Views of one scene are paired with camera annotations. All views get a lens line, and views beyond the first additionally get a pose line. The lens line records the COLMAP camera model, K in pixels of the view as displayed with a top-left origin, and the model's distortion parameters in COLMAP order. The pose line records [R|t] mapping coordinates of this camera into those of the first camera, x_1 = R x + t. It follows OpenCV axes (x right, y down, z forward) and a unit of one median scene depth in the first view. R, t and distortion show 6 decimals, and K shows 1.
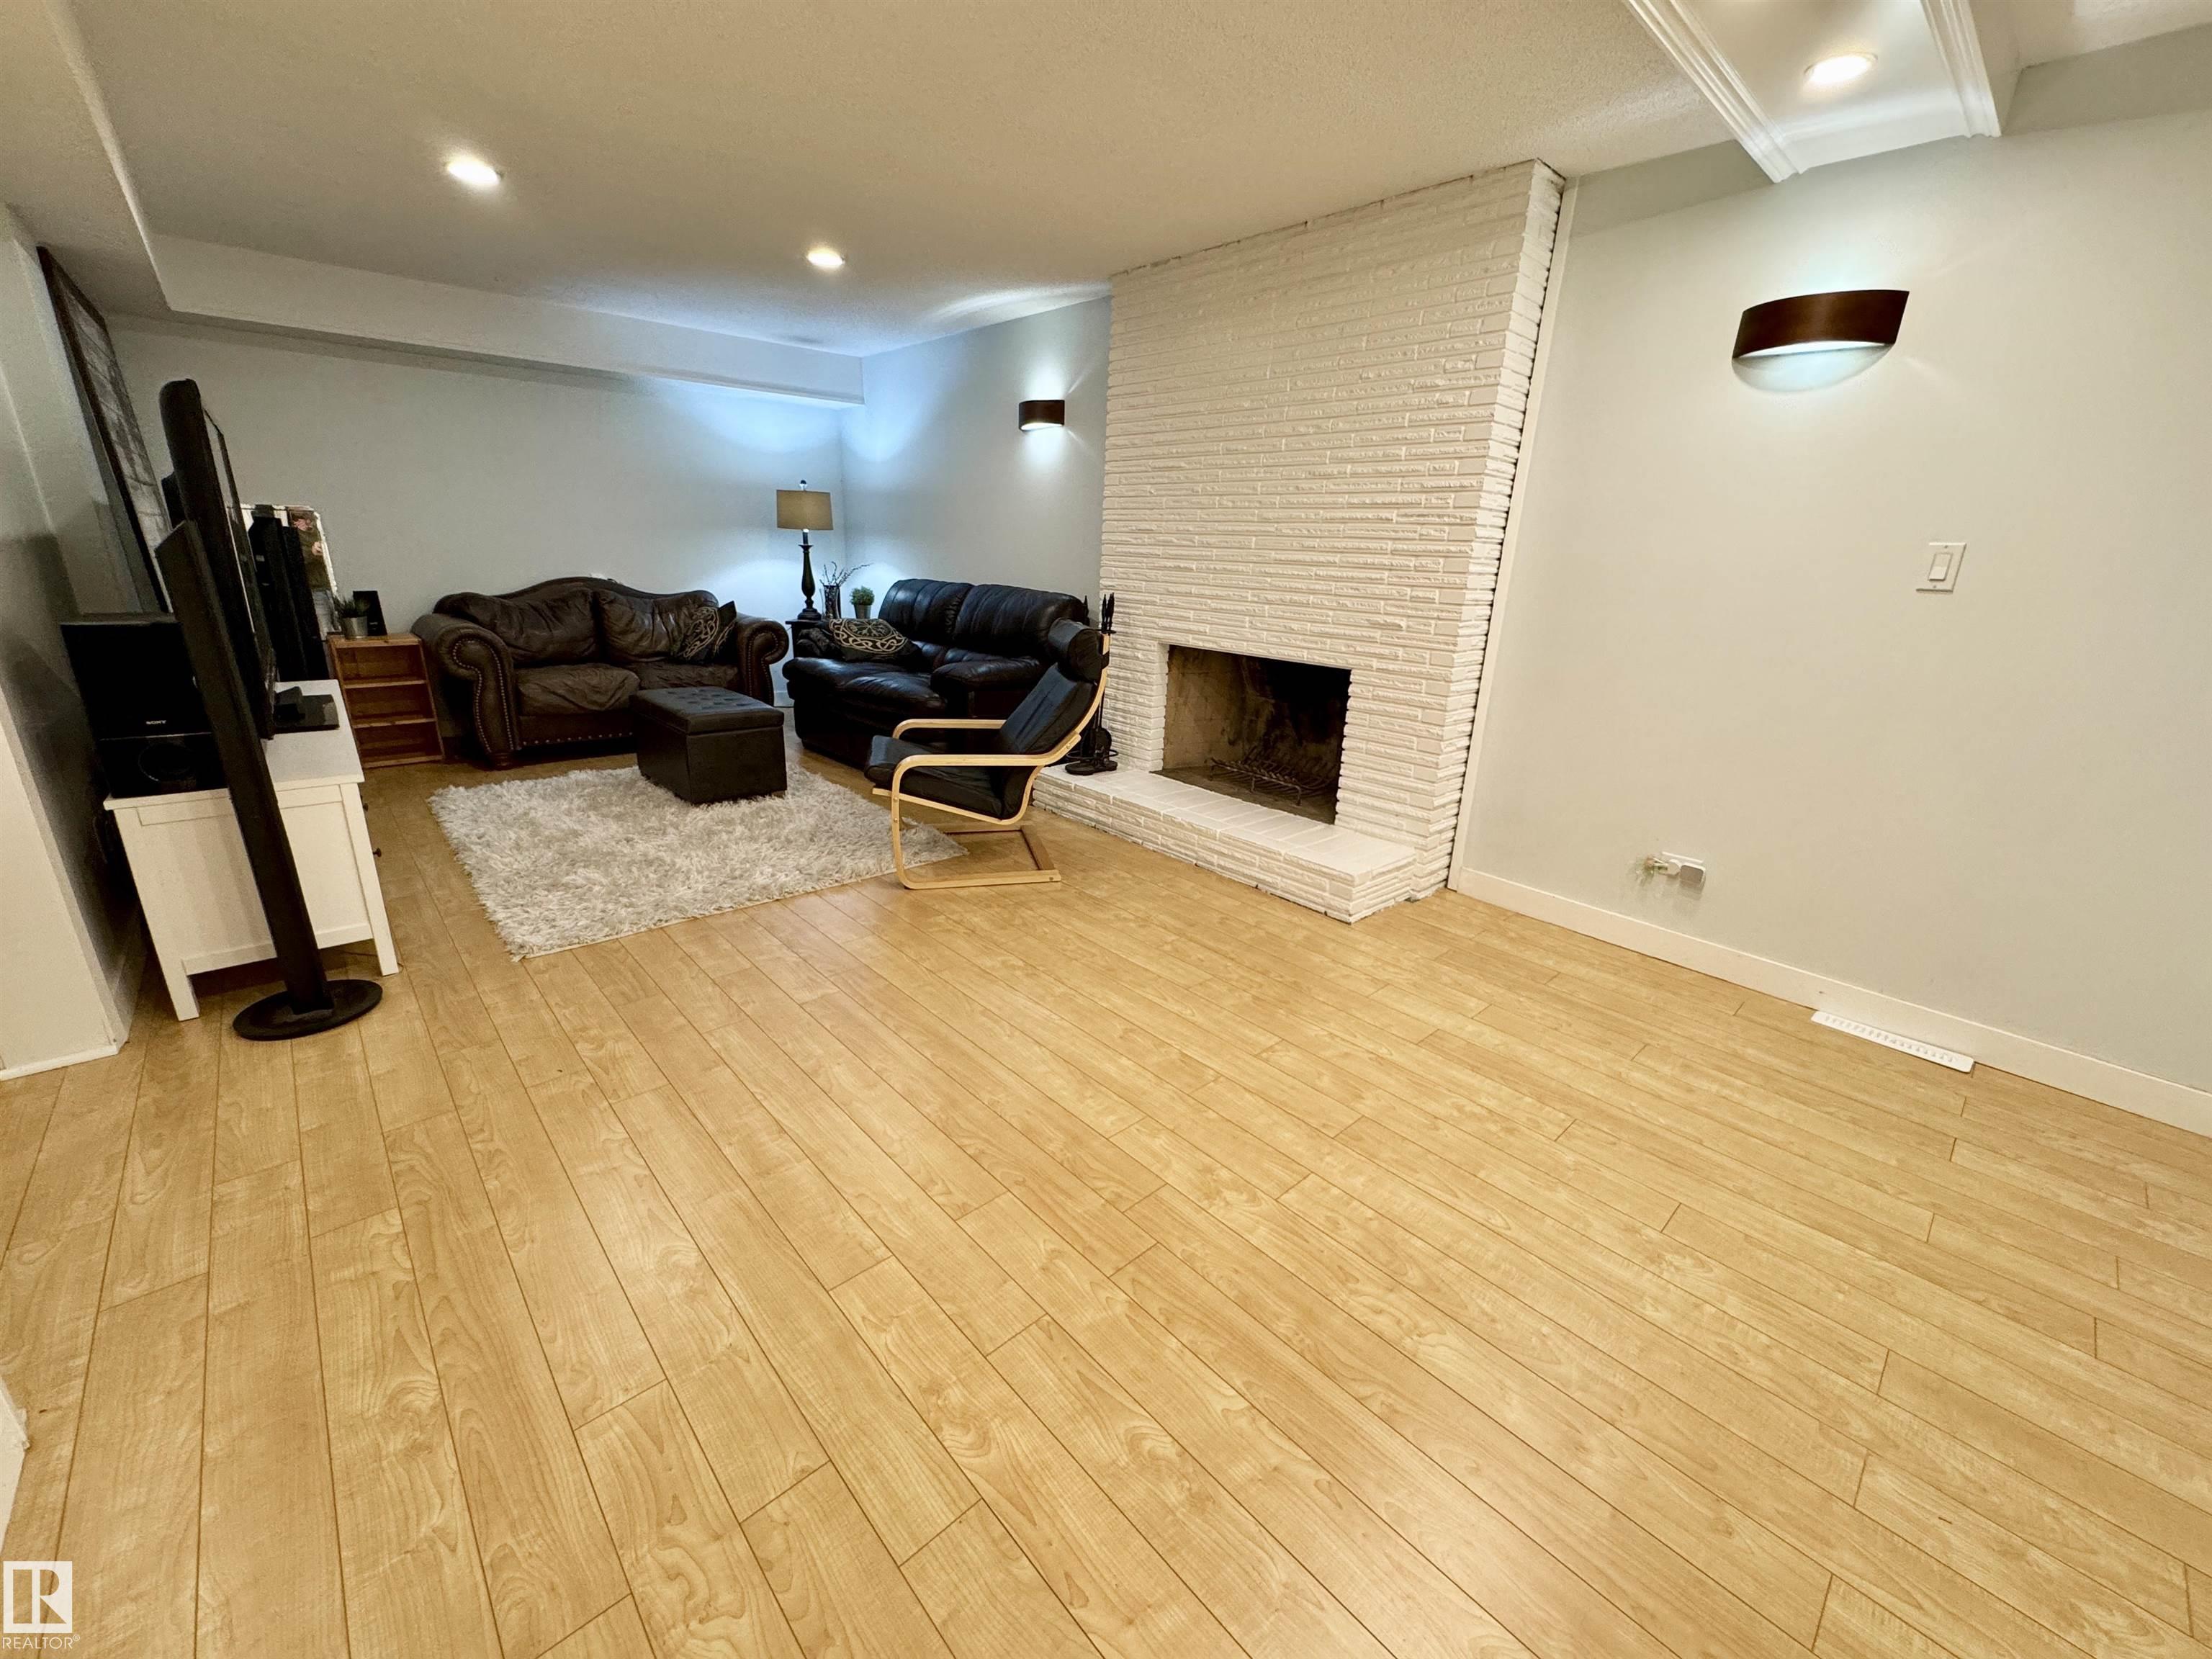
lens RADIAL K [[883.0, 0, 1104.0], [0, 883.0, 829.0], [0, 0, 1]] dist [-0.003689, 0.000760]
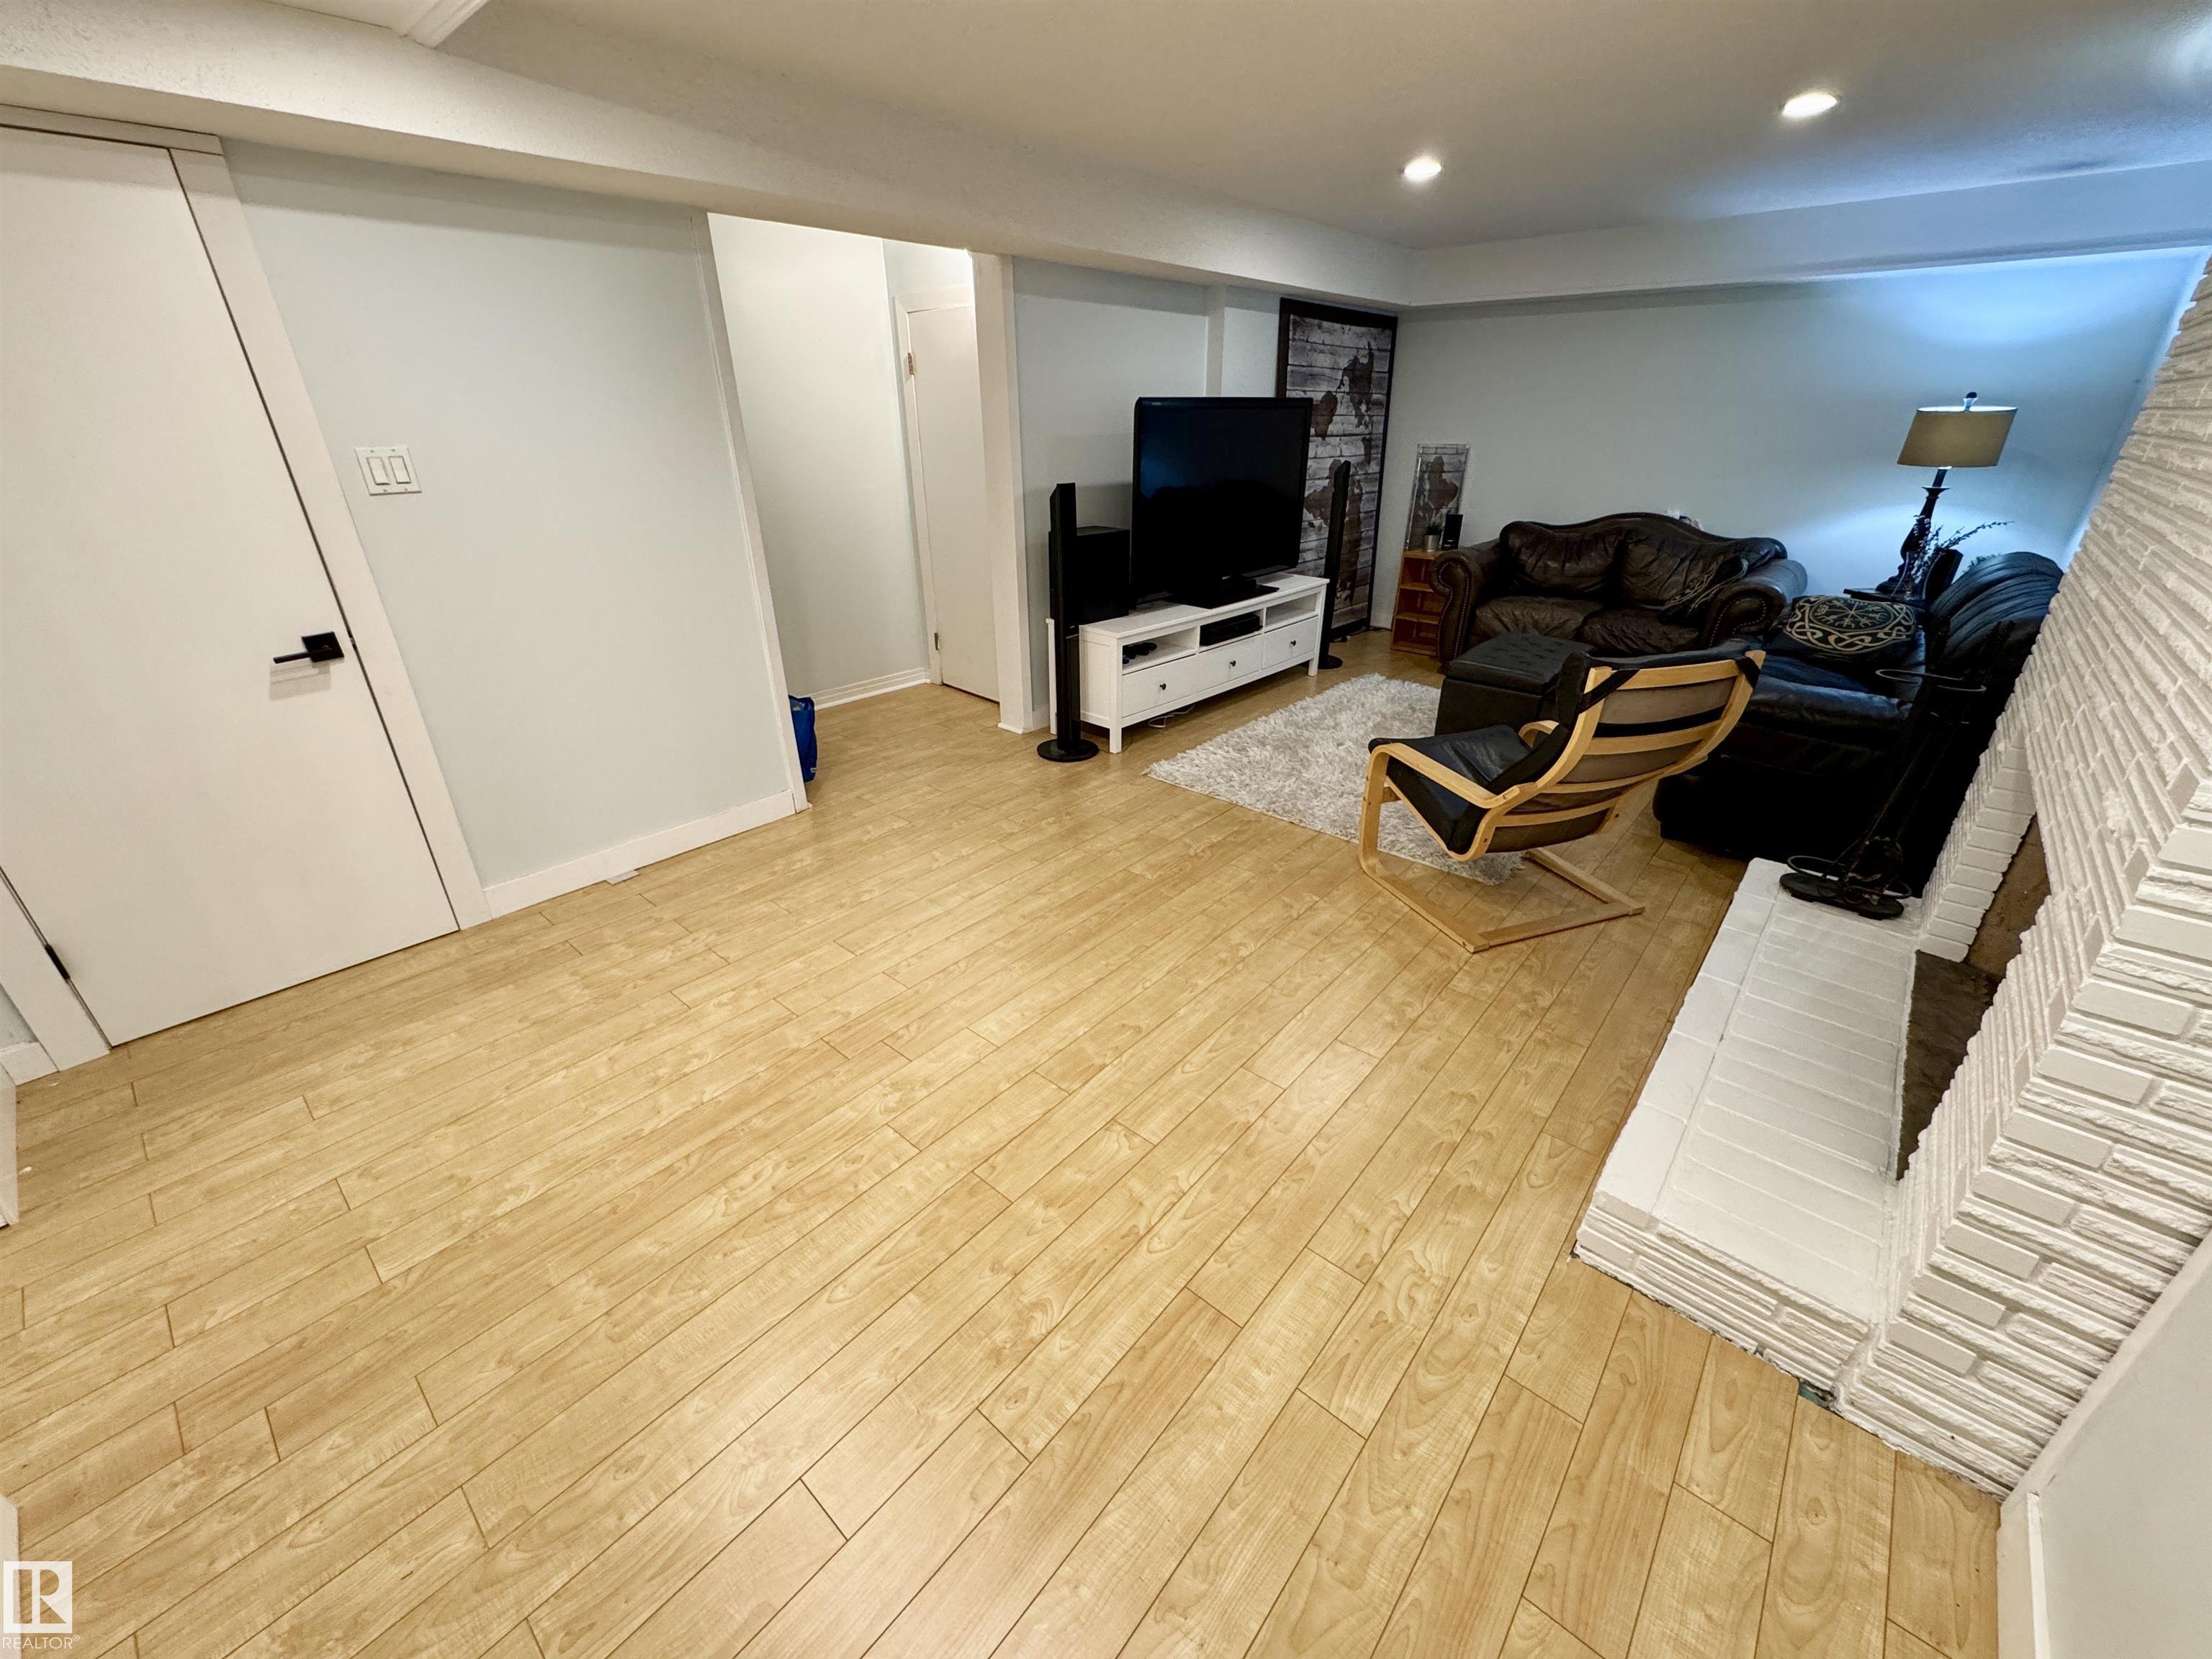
lens RADIAL K [[883.0, 0, 1104.0], [0, 883.0, 829.0], [0, 0, 1]] dist [-0.003689, 0.000760]
pose [[0.108728, 0.394330, -0.912514, 0.662079], [-0.298892, 0.888448, 0.348317, -0.242545], [0.948073, 0.234871, 0.214461, 0.544116]]
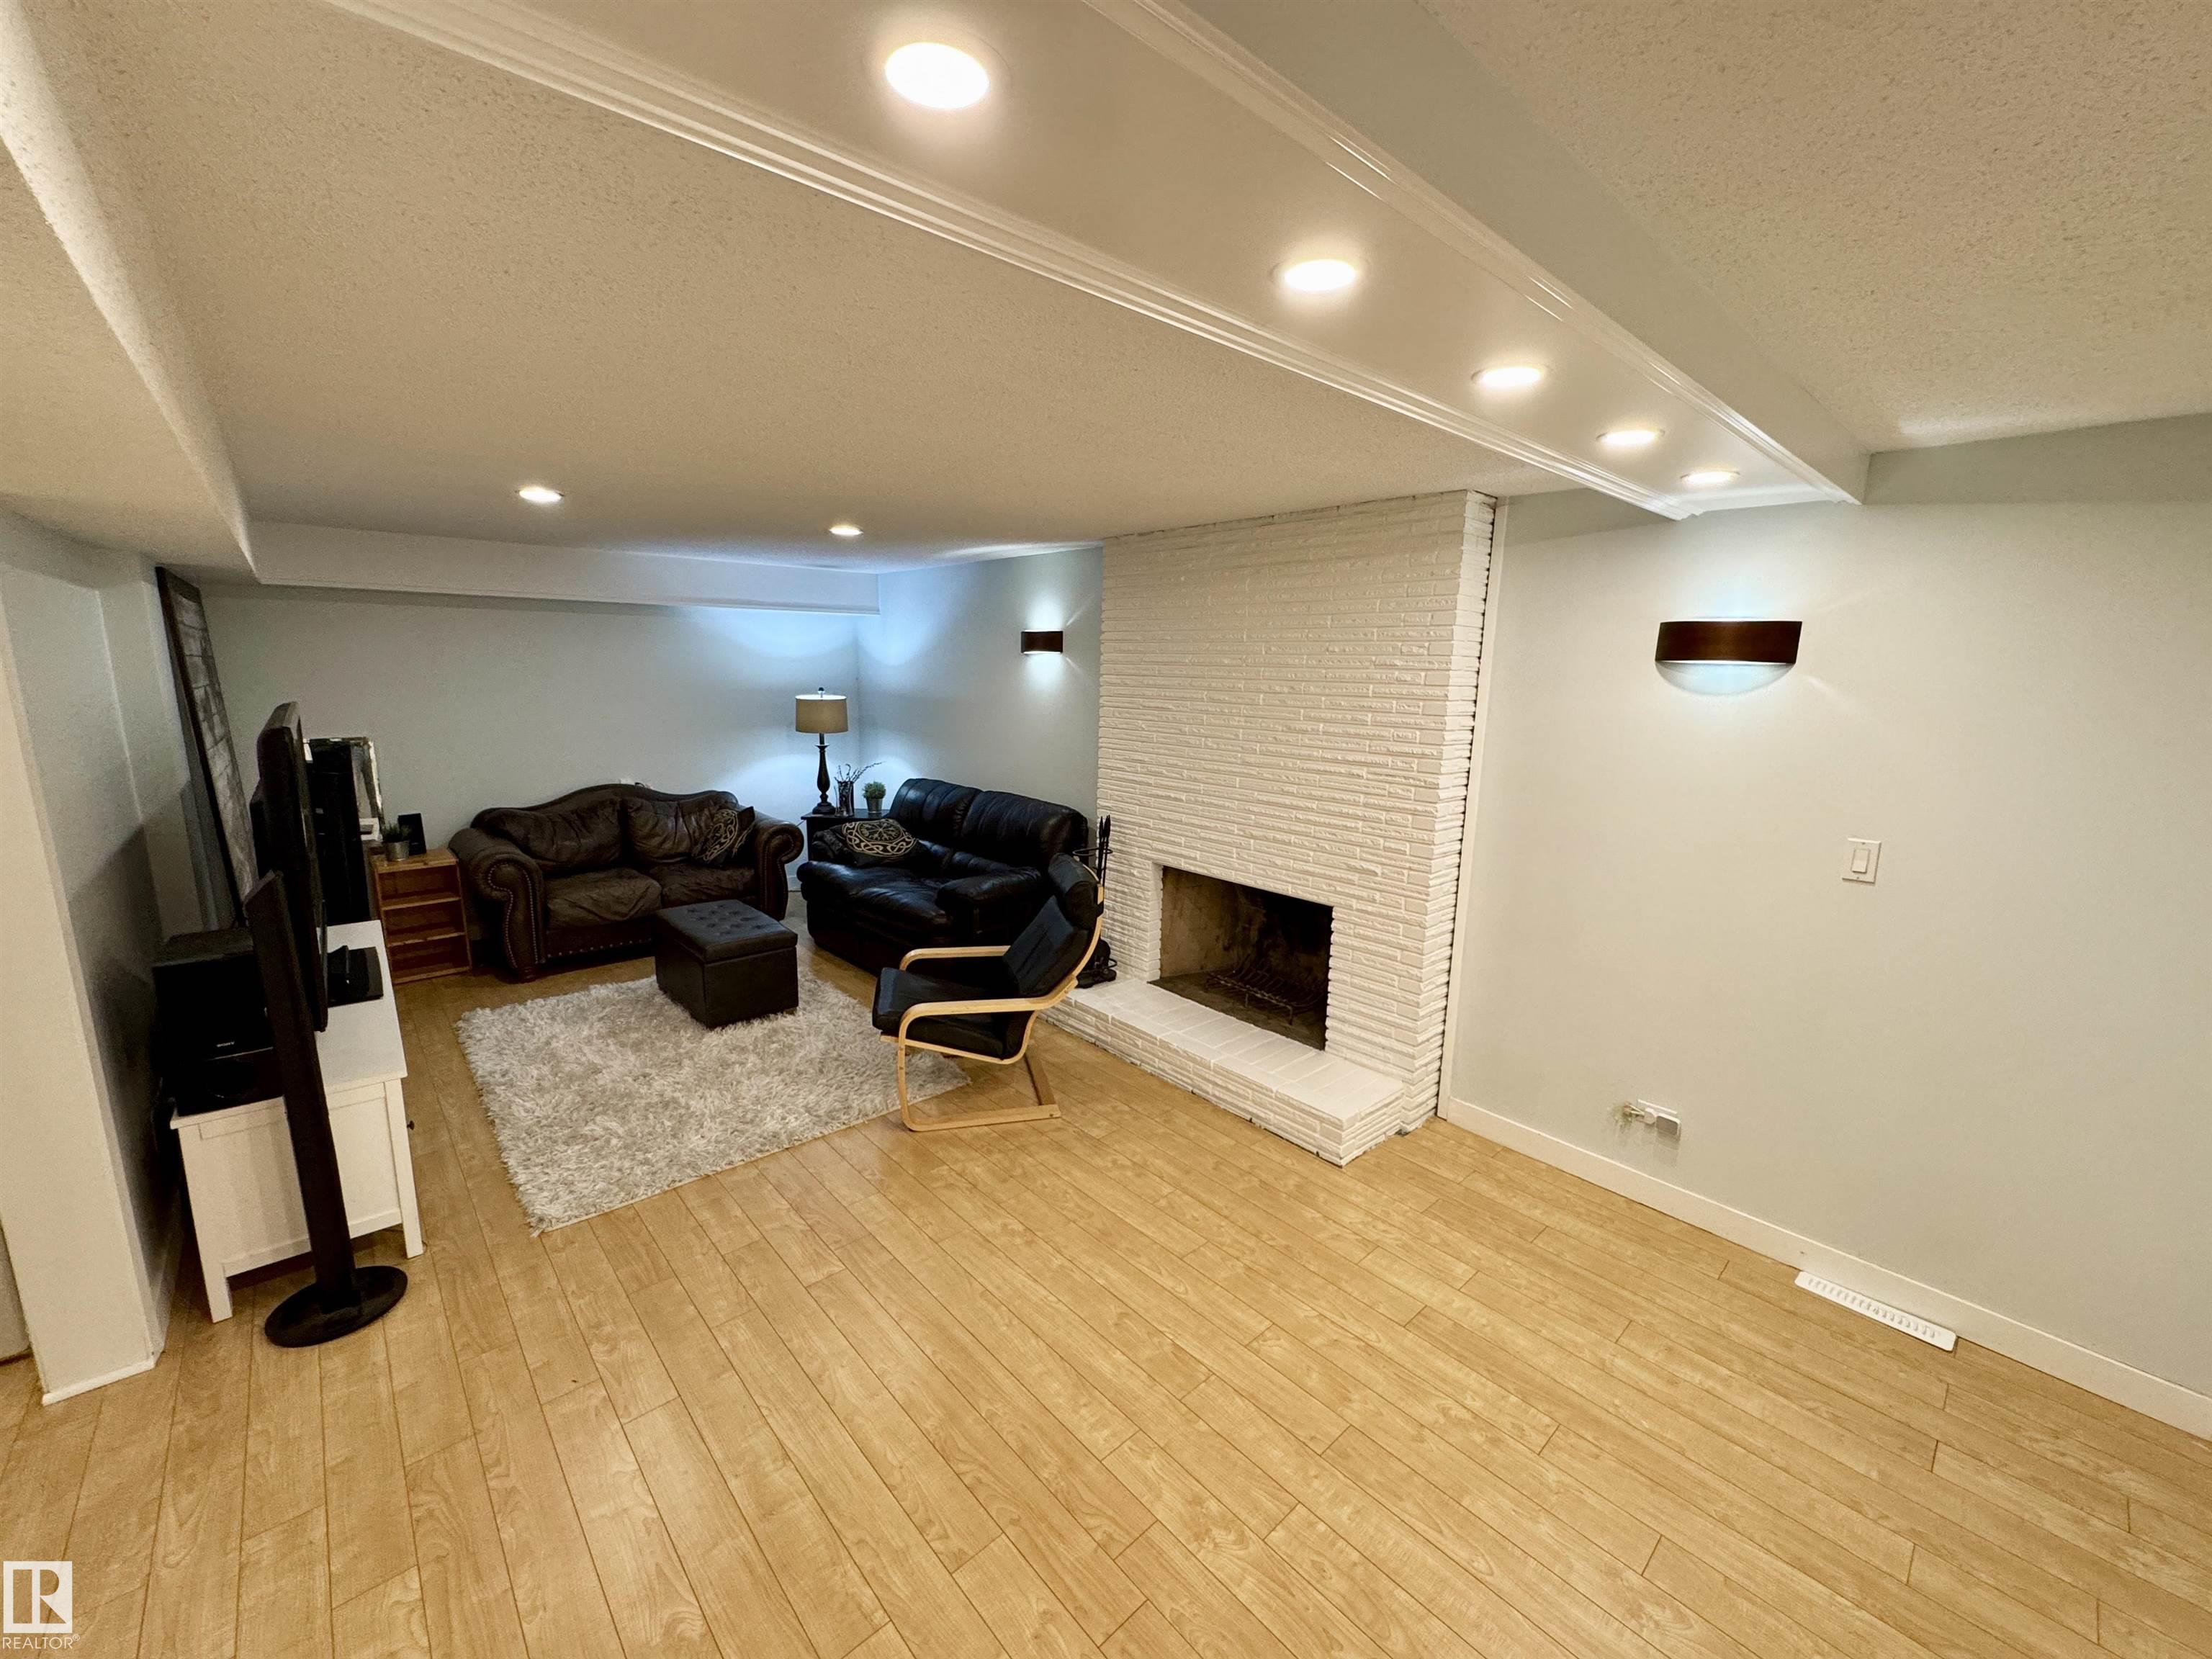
lens RADIAL K [[883.0, 0, 1104.0], [0, 883.0, 829.0], [0, 0, 1]] dist [-0.003689, 0.000760]
pose [[0.999816, -0.016580, -0.009598, 0.019216], [0.015240, 0.991918, -0.125965, -0.160423], [0.011609, 0.125796, 0.991988, -0.072554]]
